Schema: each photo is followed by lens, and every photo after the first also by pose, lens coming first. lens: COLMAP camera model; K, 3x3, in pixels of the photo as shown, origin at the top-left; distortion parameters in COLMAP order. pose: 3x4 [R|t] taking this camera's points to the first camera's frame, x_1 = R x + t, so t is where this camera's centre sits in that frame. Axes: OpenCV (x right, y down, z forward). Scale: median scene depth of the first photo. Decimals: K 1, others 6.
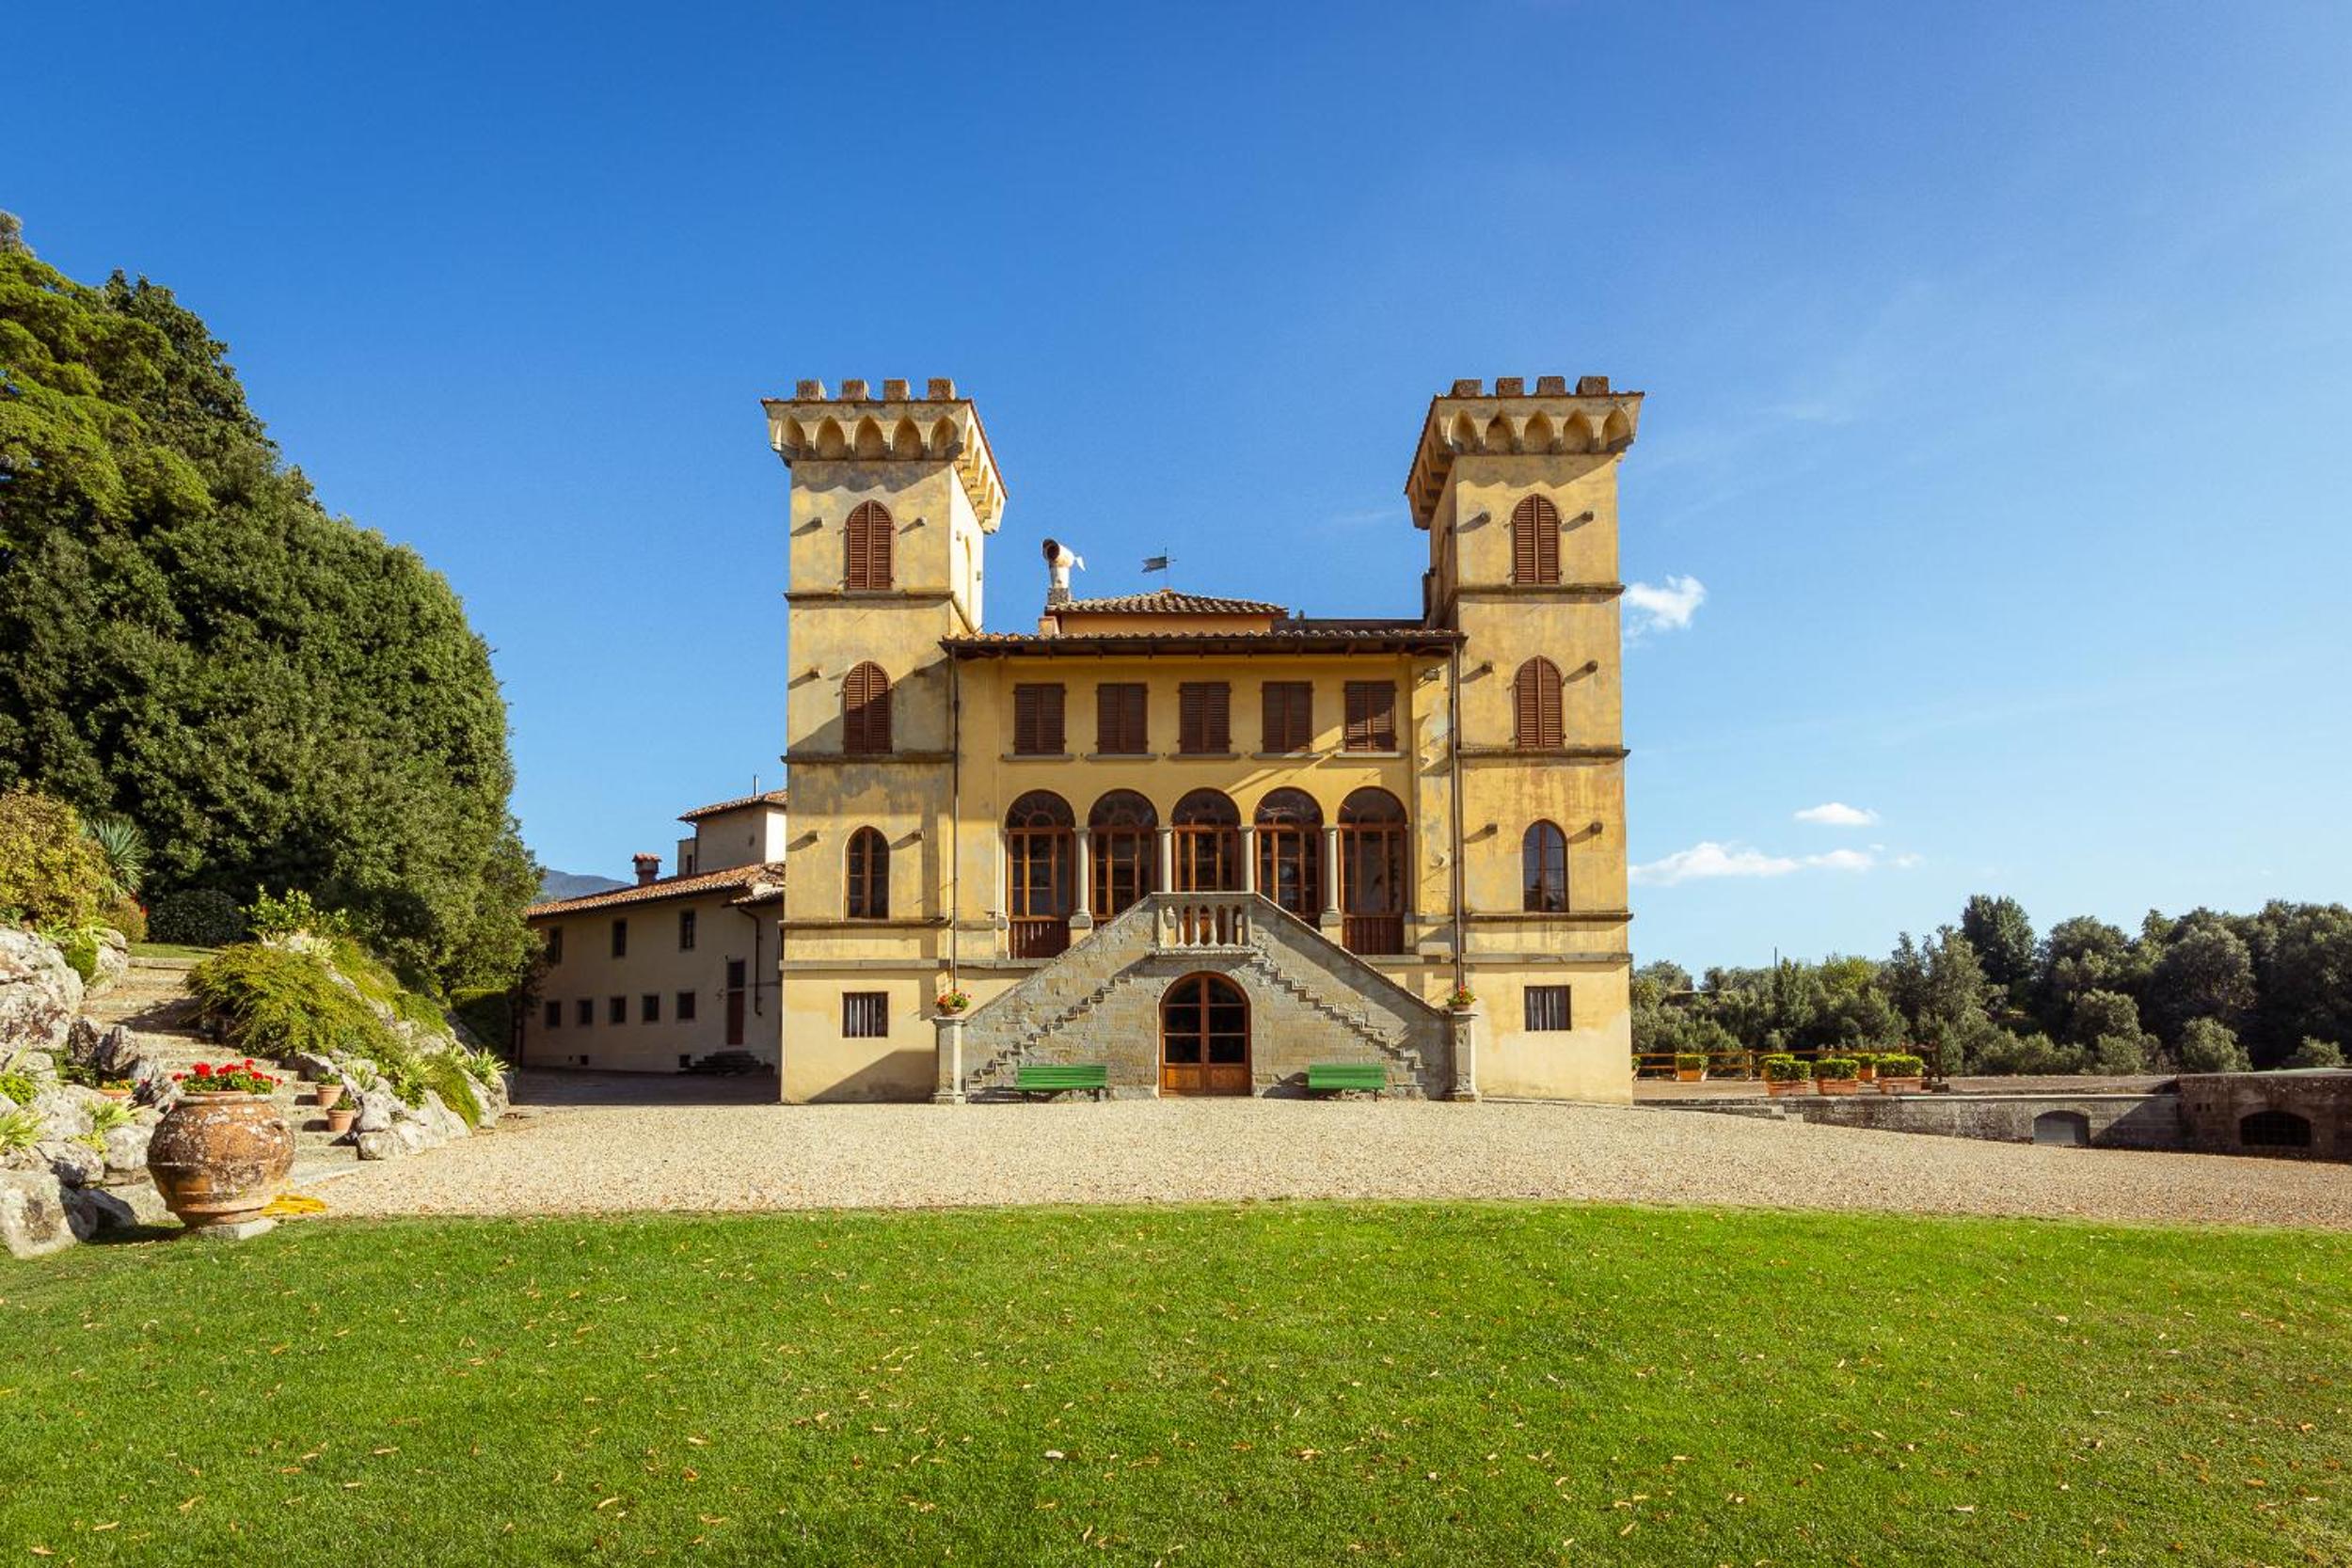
lens RADIAL K [[1565.0, 0, 1212.2], [0, 1565.0, 850.9], [0, 0, 1]] dist [0.002339, -0.001022]
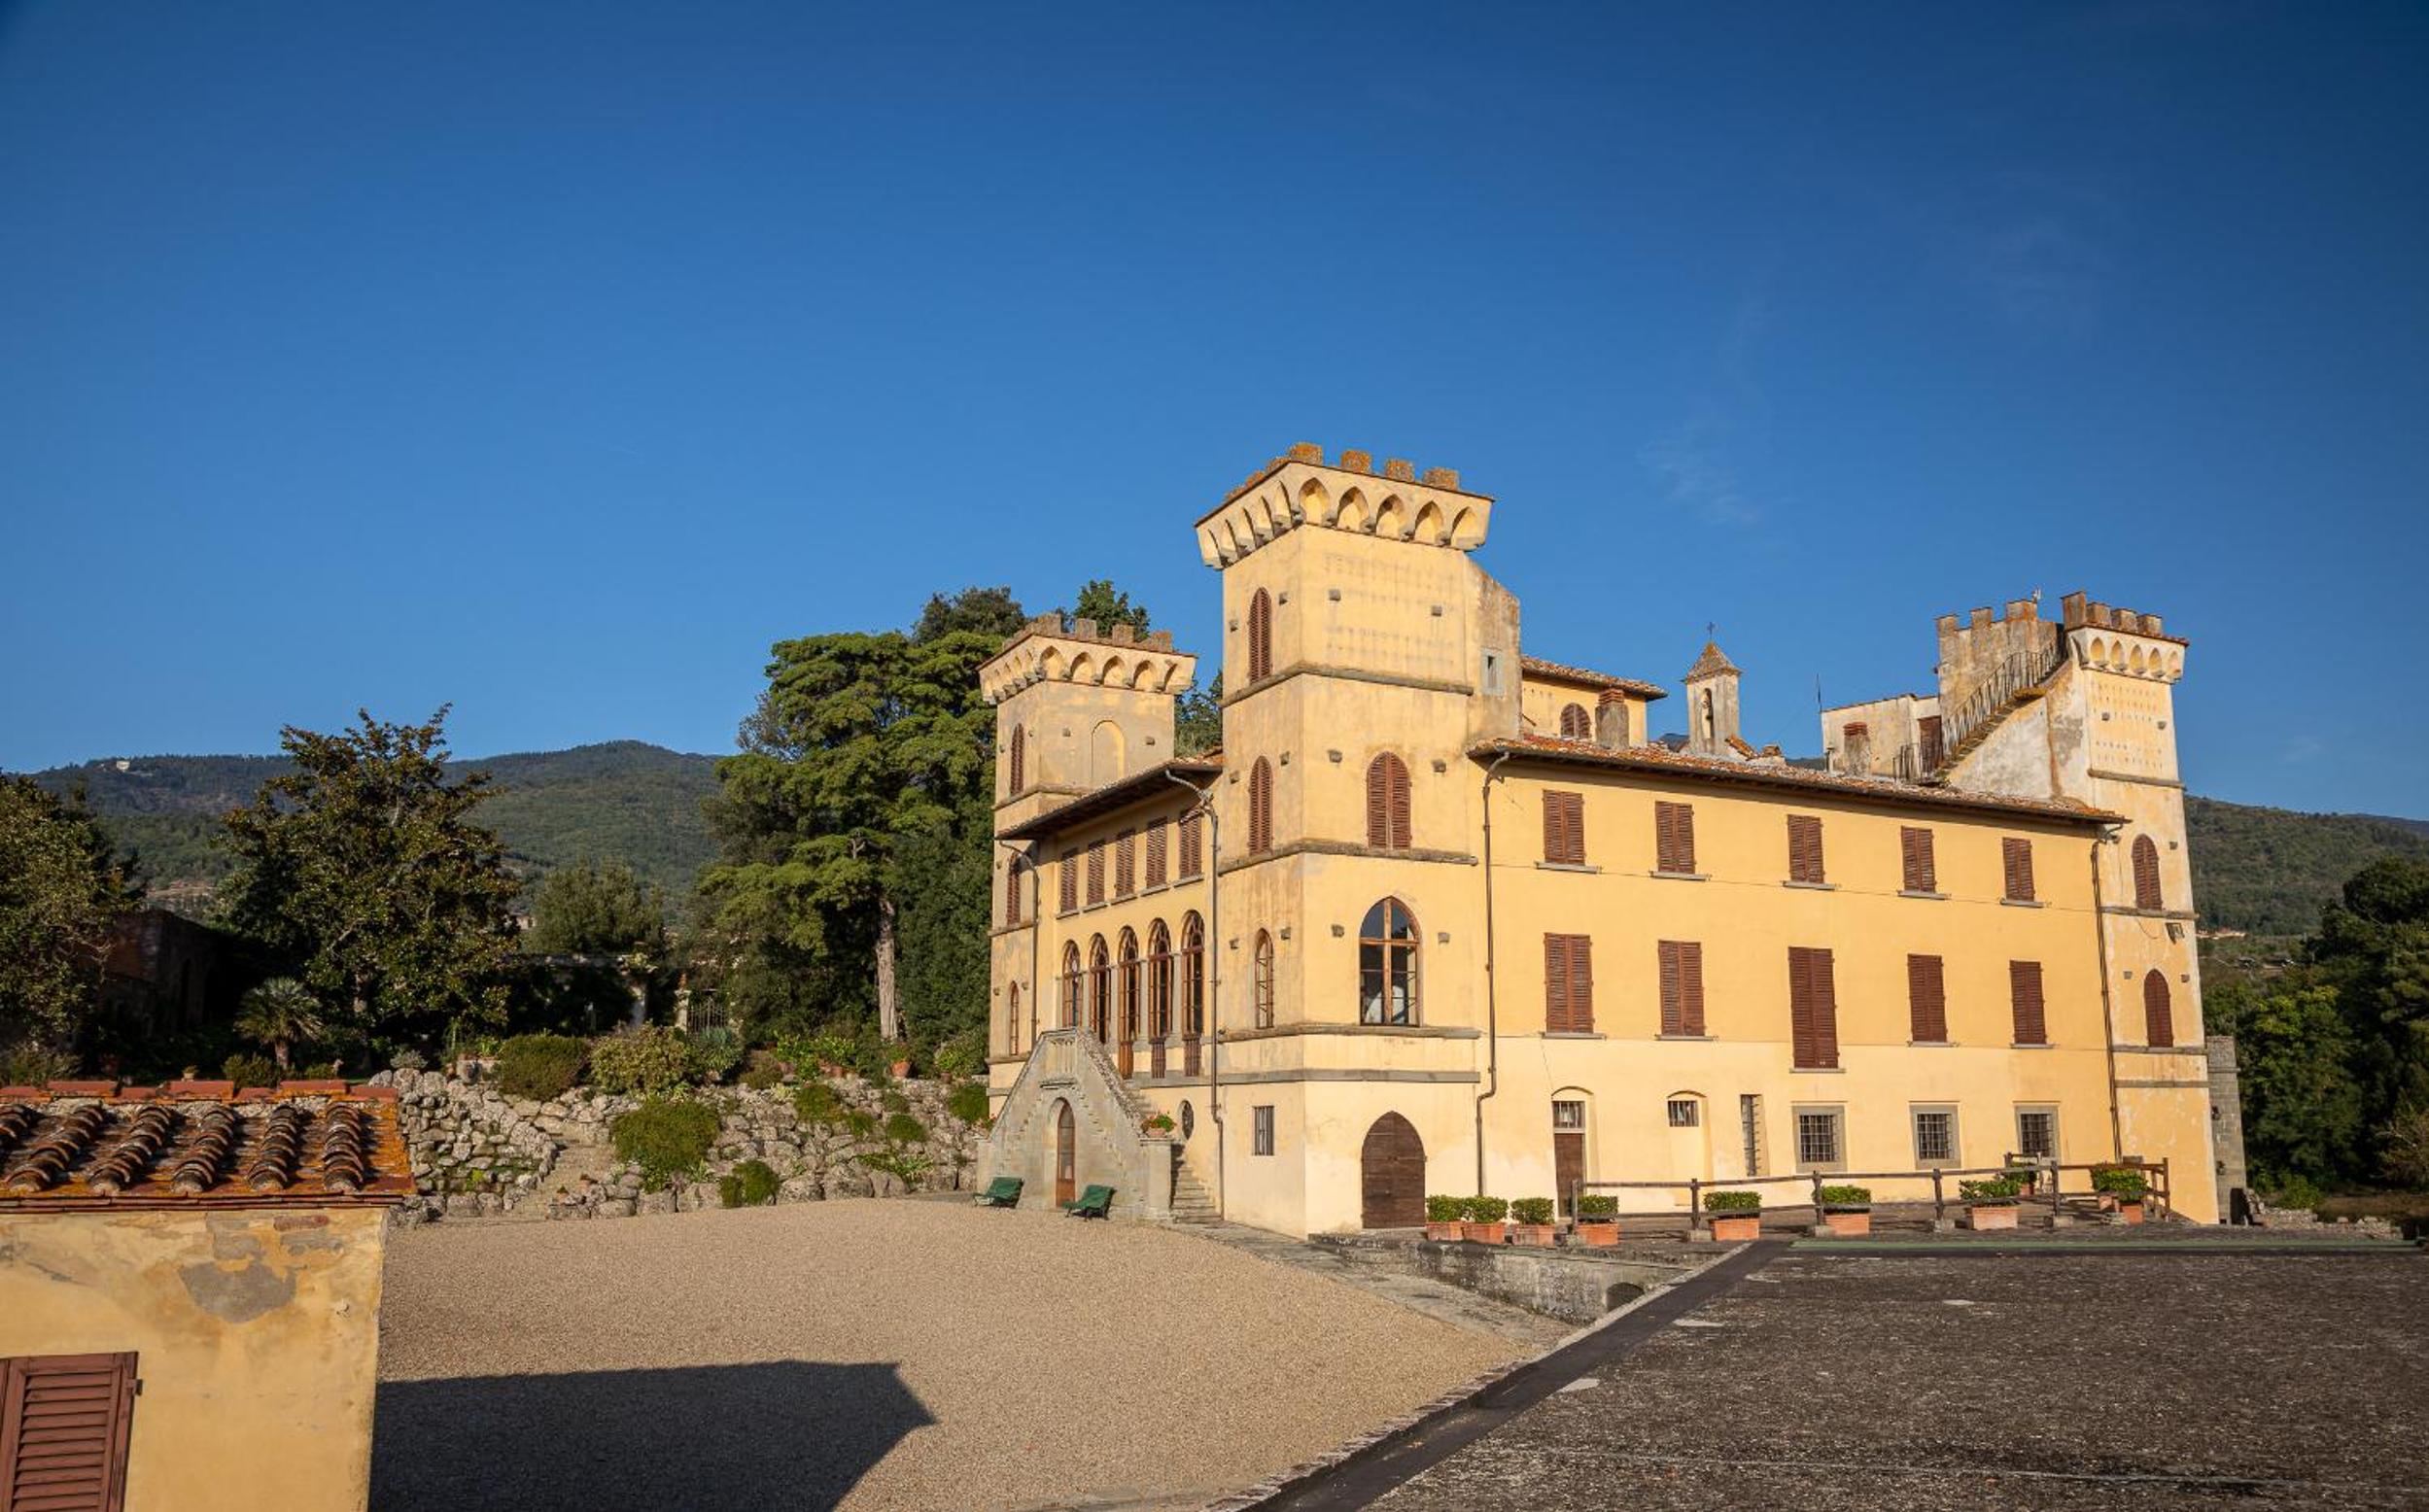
lens RADIAL K [[1921.0, 0, 1203.9], [0, 1921.0, 645.5], [0, 0, 1]] dist [-0.056179, 0.021275]
pose [[0.395458, -0.213412, -0.893346, 1.282517], [0.136391, 0.975493, -0.172659, 0.008556], [0.908301, -0.053565, 0.414874, 0.489001]]
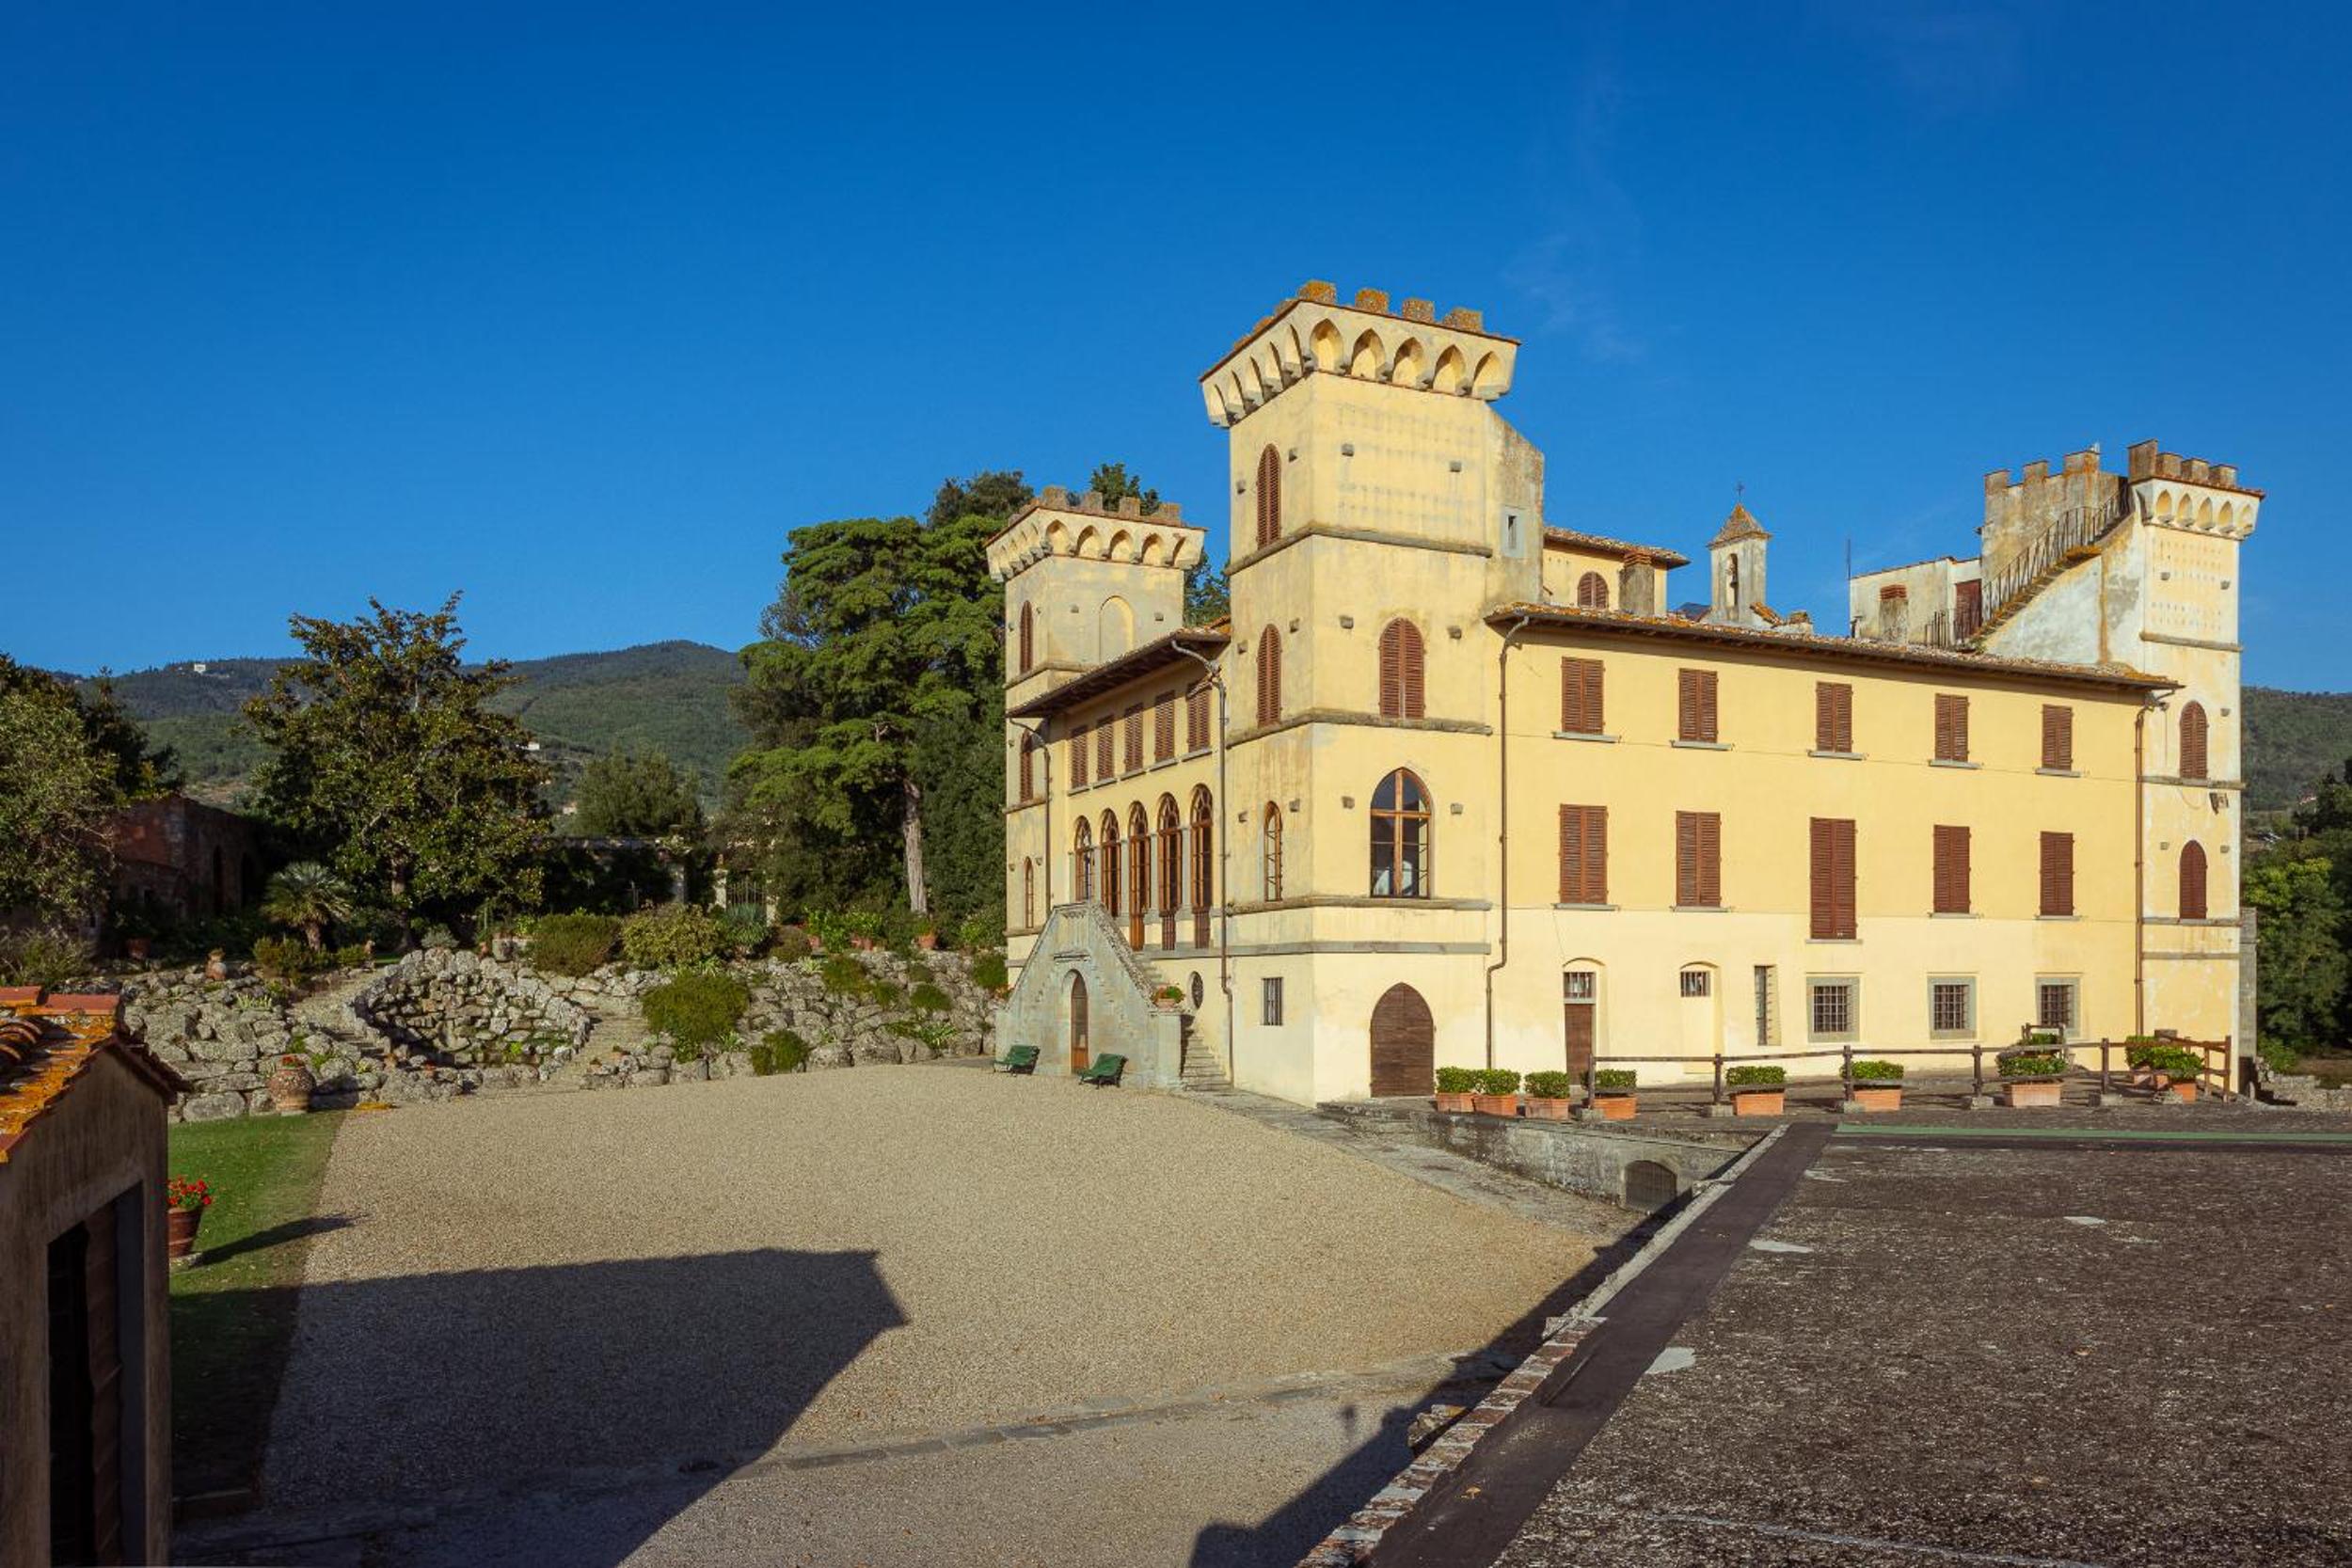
lens RADIAL K [[1780.3, 0, 1150.4], [0, 1780.3, 912.6], [0, 0, 1]] dist [0.007697, 0.015154]
pose [[0.357733, -0.030614, -0.933322, 1.183042], [0.143465, 0.989399, 0.022535, 0.011449], [0.922738, -0.141961, 0.358332, 0.538859]]
